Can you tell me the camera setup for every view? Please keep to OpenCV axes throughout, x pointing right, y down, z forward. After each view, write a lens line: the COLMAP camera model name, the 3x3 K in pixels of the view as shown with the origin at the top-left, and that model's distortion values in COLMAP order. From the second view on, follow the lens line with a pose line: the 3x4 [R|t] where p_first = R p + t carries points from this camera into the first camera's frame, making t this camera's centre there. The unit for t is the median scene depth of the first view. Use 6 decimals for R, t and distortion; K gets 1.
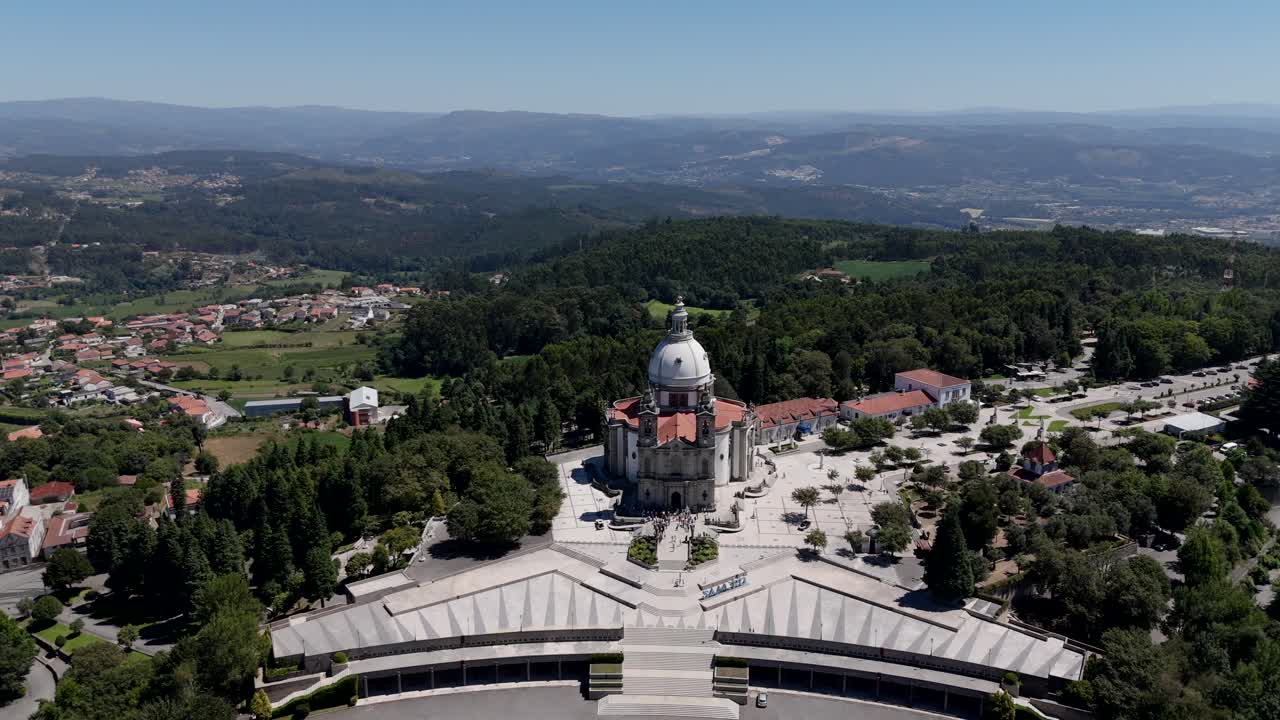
lens RADIAL K [[930.0, 0, 637.1], [0, 930.0, 355.3], [0, 0, 1]] dist [0.027302, -0.007711]
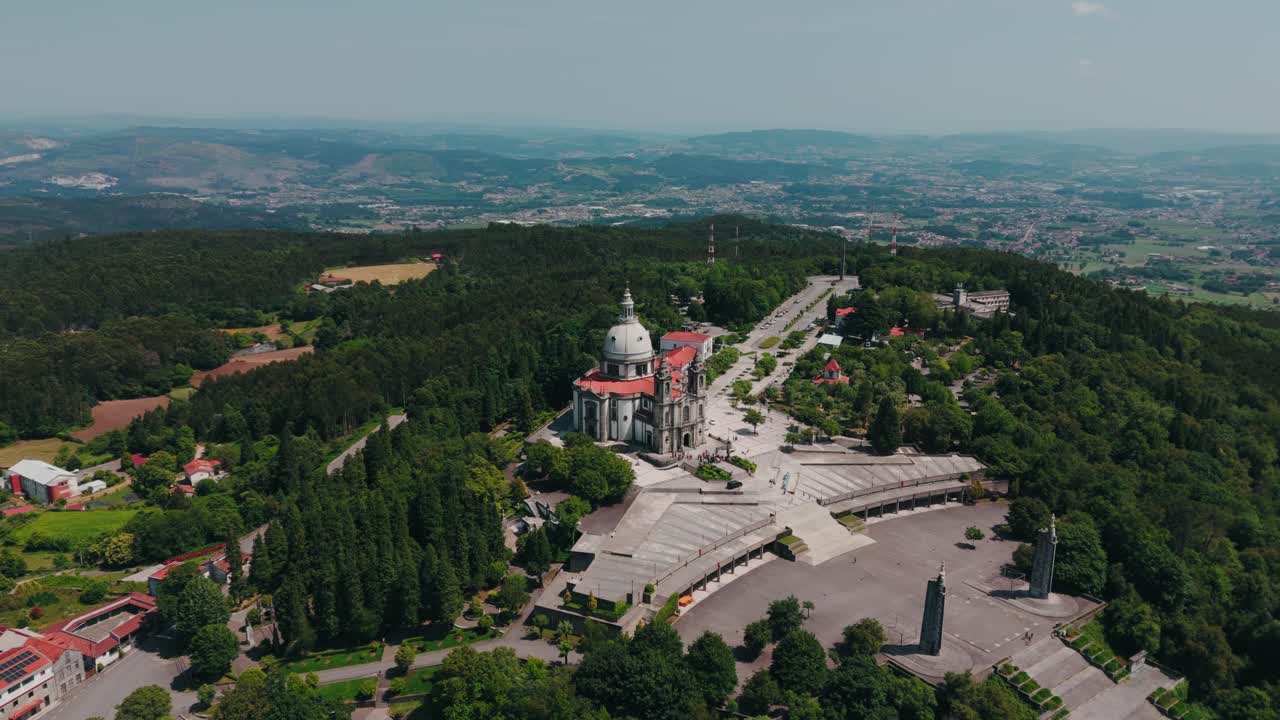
lens RADIAL K [[924.5, 0, 624.2], [0, 924.5, 359.1], [0, 0, 1]] dist [0.063646, -0.067600]
pose [[0.769405, -0.146953, 0.621627, -0.709871], [0.146791, 0.987809, 0.051832, -0.032616], [-0.621666, 0.051369, 0.781596, 0.020261]]
